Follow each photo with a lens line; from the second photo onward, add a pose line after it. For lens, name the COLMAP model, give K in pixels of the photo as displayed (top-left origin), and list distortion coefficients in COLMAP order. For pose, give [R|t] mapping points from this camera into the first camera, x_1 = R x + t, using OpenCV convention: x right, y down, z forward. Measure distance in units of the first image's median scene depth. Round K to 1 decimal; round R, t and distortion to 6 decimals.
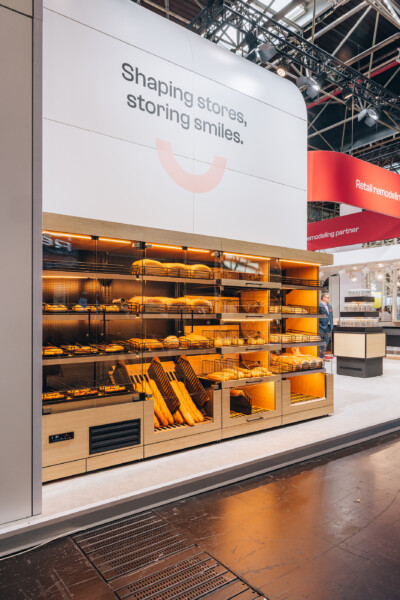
lens RADIAL K [[410.4, 0, 201.1], [0, 410.4, 315.9], [0, 0, 1]] dist [0.000170, 0.001075]
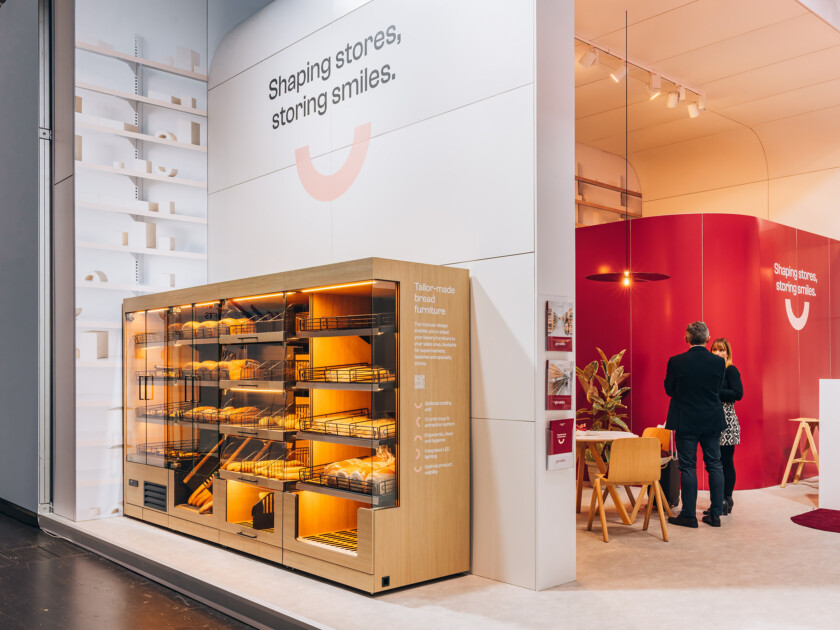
lens RADIAL K [[805.3, 0, 417.8], [0, 805.3, 370.3], [0, 0, 1]] dist [0.000399, 0.006387]
pose [[0.091770, -0.001147, -0.995780, 1.420694], [-0.001099, 0.999999, -0.001253, -0.020693], [0.995780, 0.001209, 0.091768, 1.100041]]
